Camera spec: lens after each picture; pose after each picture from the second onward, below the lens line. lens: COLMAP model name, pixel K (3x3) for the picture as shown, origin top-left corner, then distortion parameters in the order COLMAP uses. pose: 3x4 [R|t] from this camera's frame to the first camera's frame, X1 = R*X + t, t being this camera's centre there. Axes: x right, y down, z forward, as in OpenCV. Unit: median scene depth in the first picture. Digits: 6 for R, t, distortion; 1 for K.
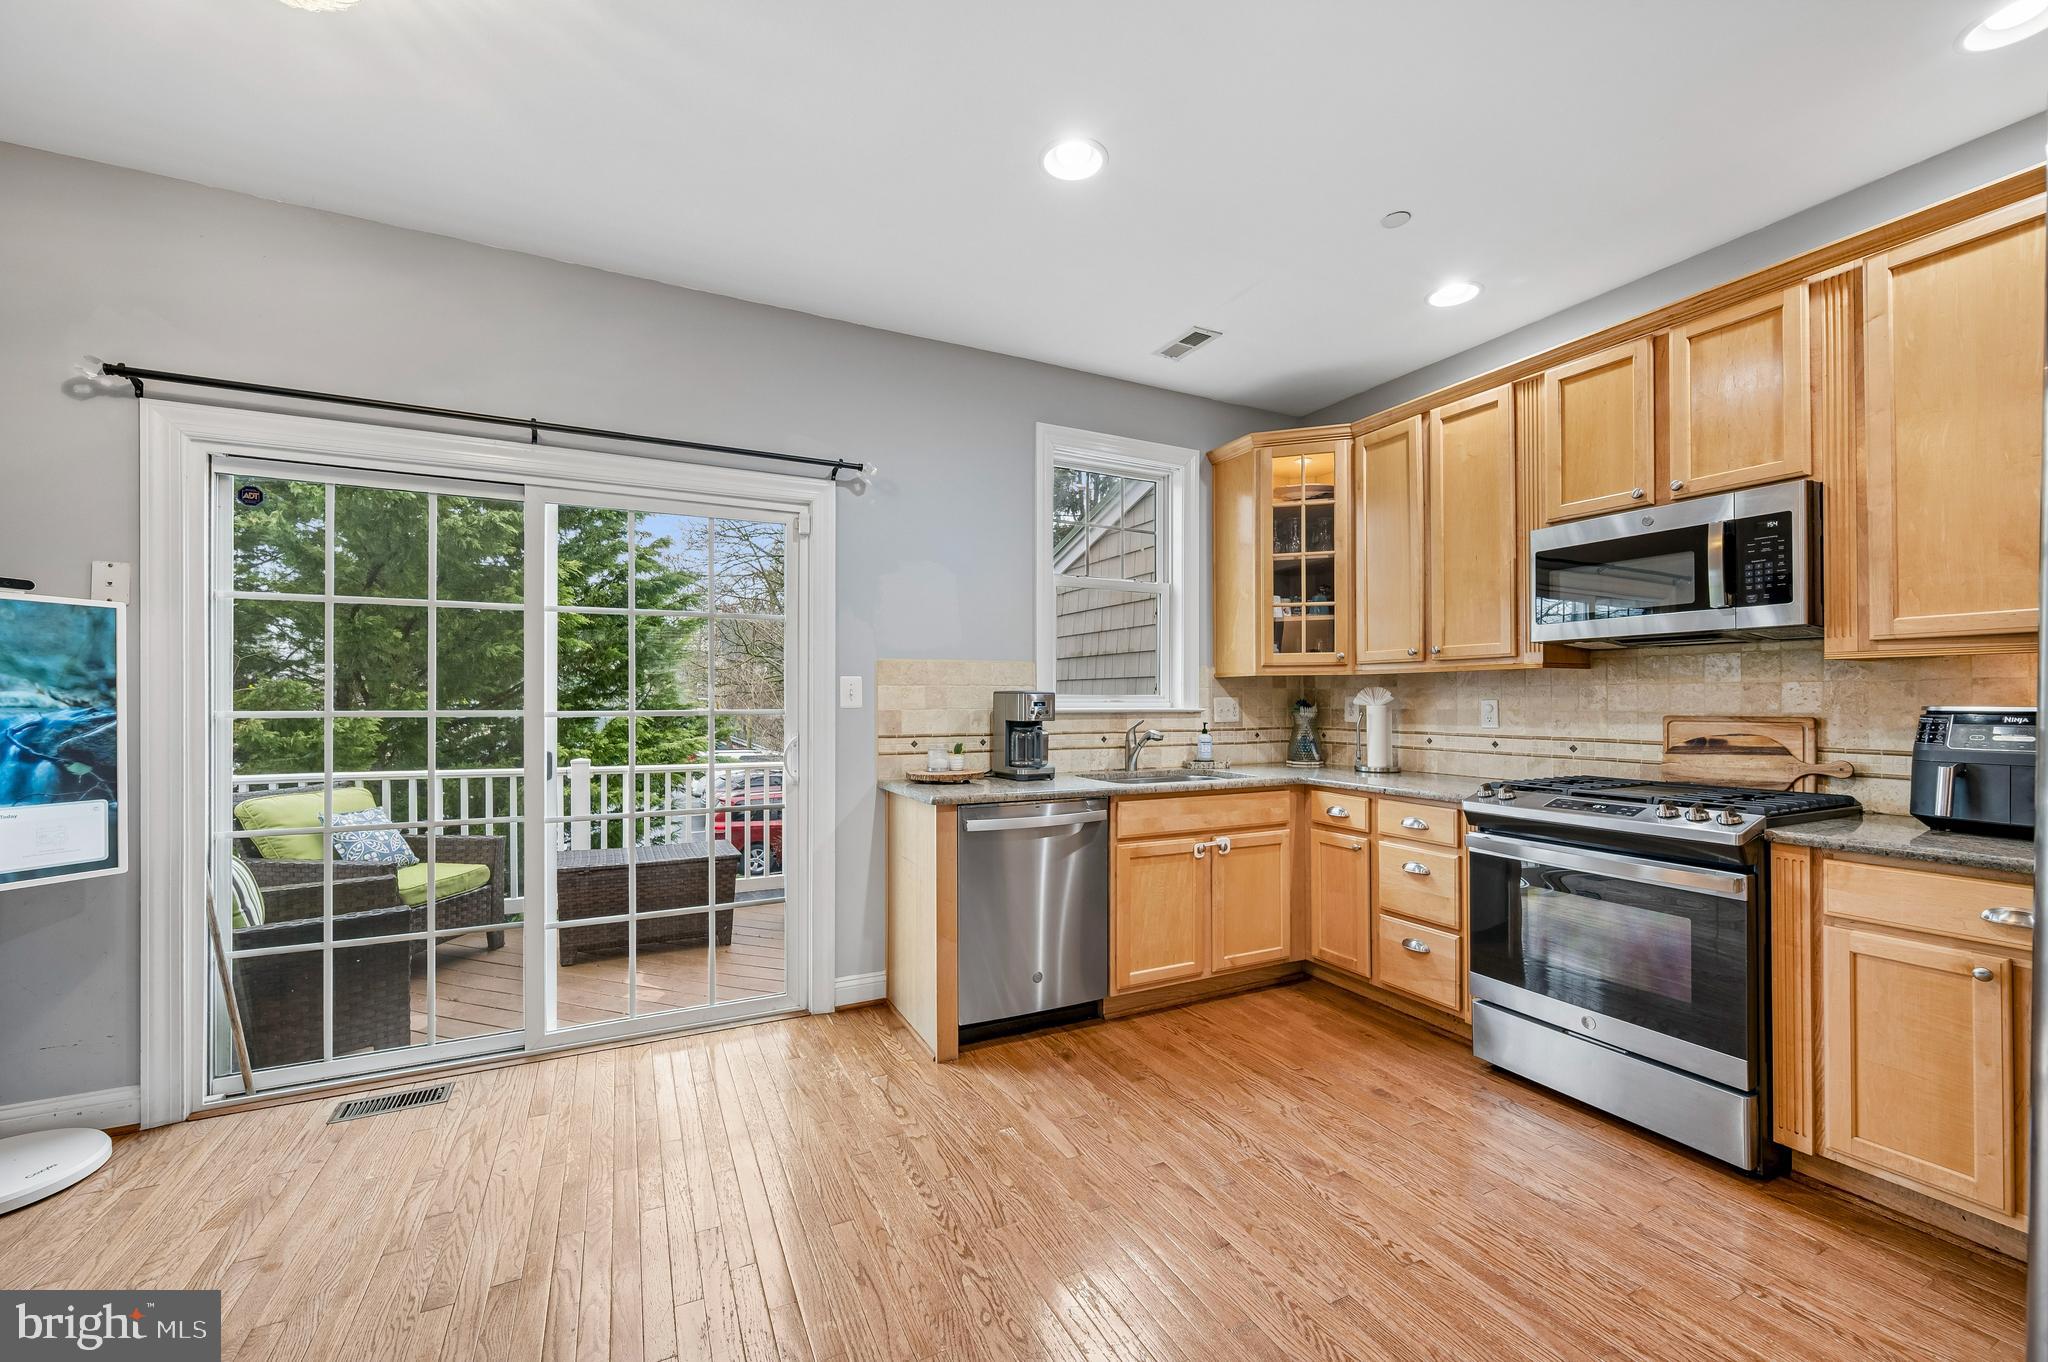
lens RADIAL K [[804.7, 0, 1026.6], [0, 804.7, 691.3], [0, 0, 1]] dist [-0.003901, 0.000045]
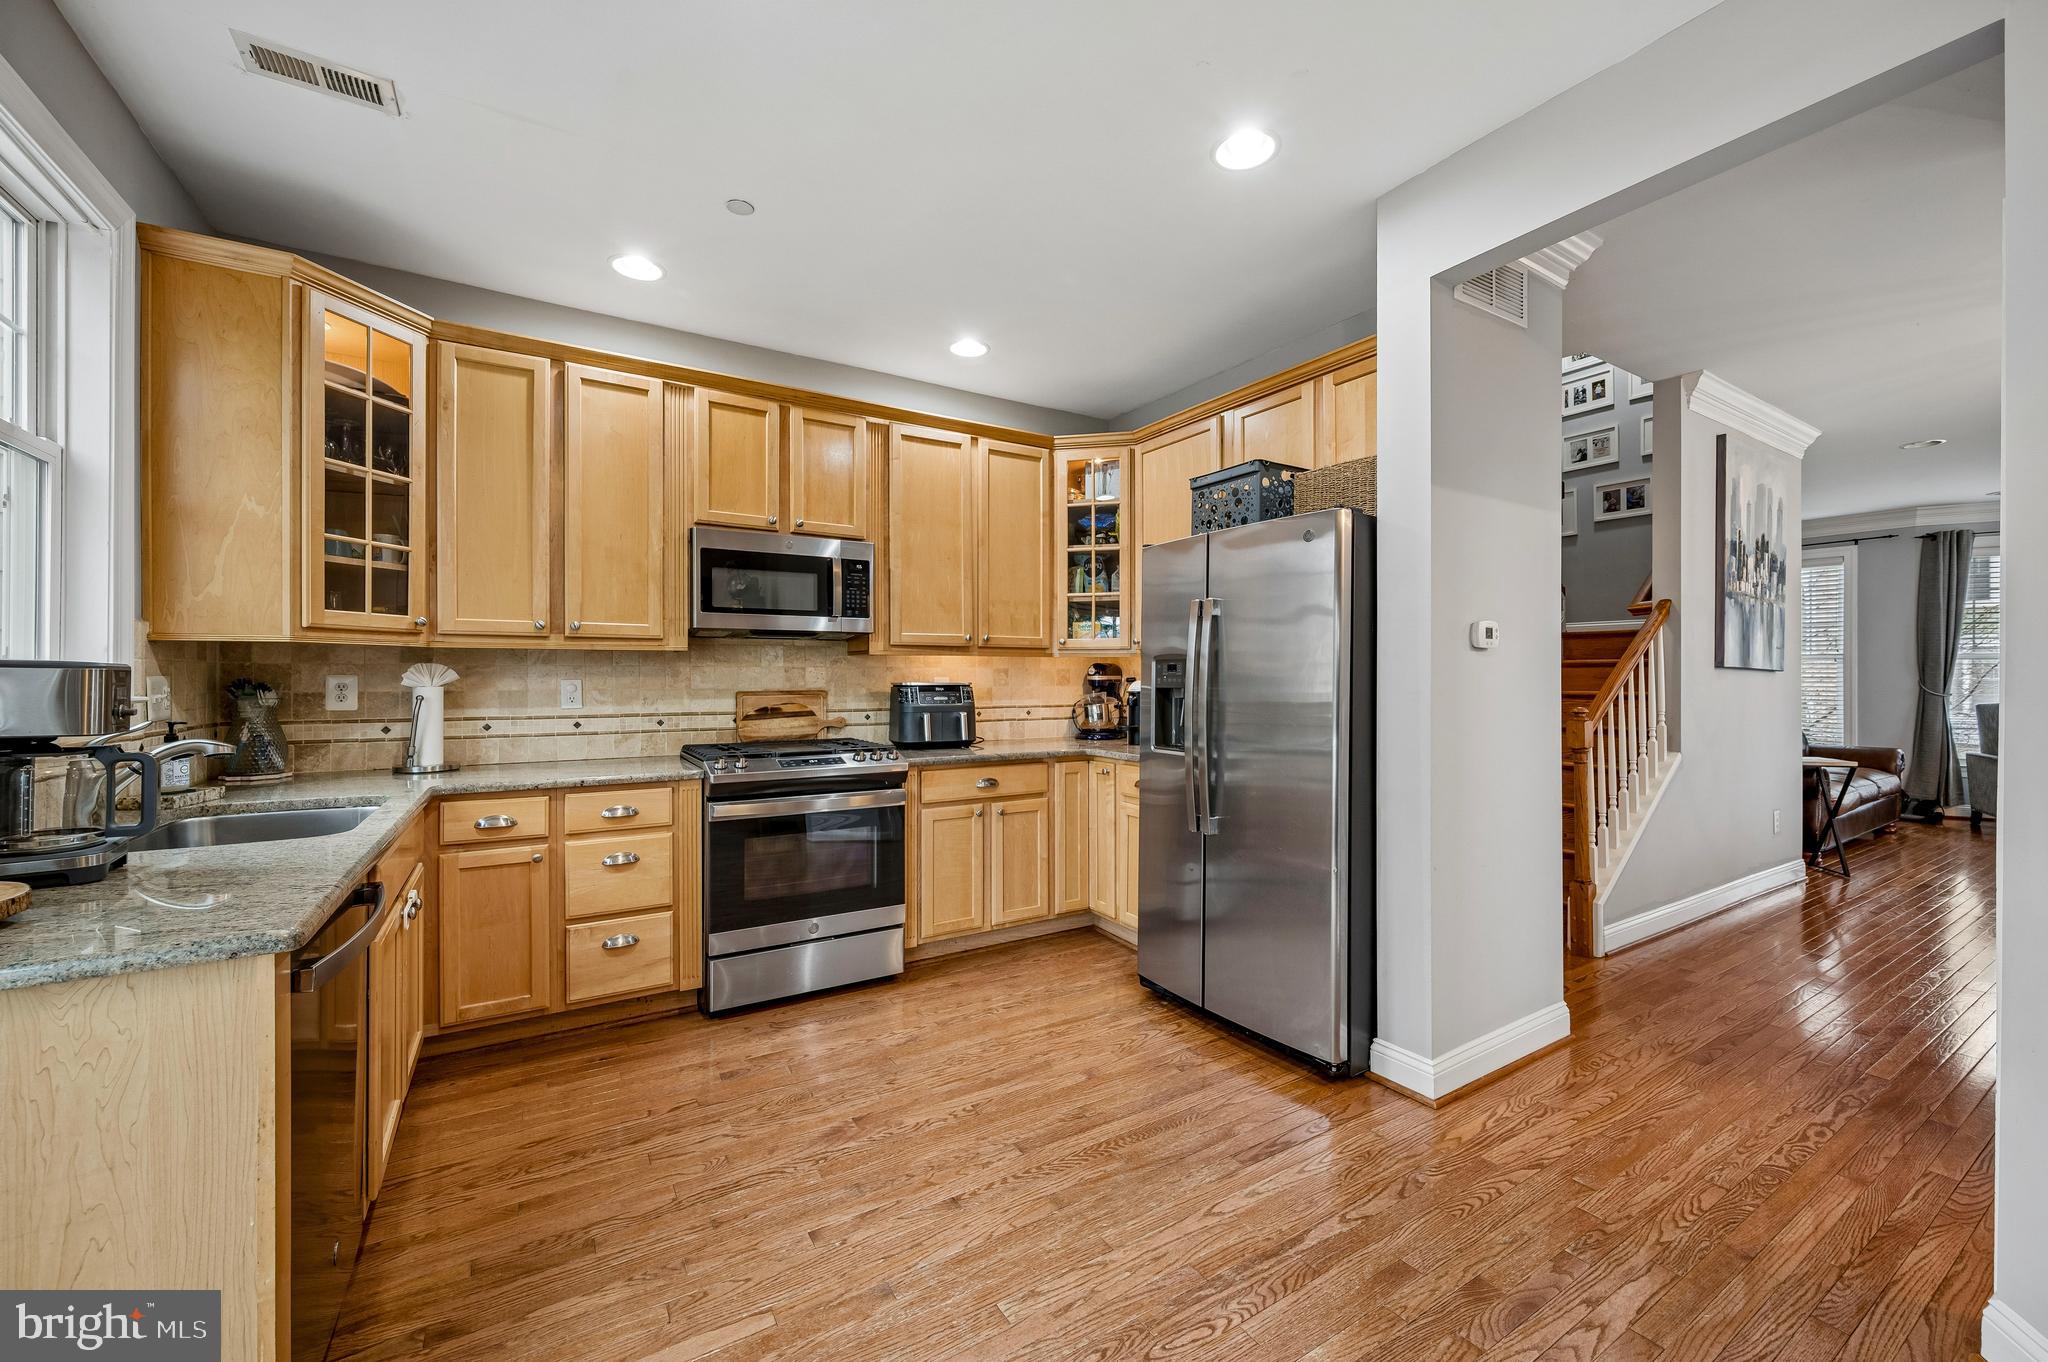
lens RADIAL K [[804.7, 0, 1021.6], [0, 804.7, 674.6], [0, 0, 1]] dist [-0.003901, 0.000045]
pose [[-0.088567, 0.001870, 0.996068, -0.490349], [-0.011546, 0.999929, -0.002904, 0.001759], [-0.996003, -0.011757, -0.088539, 0.613684]]
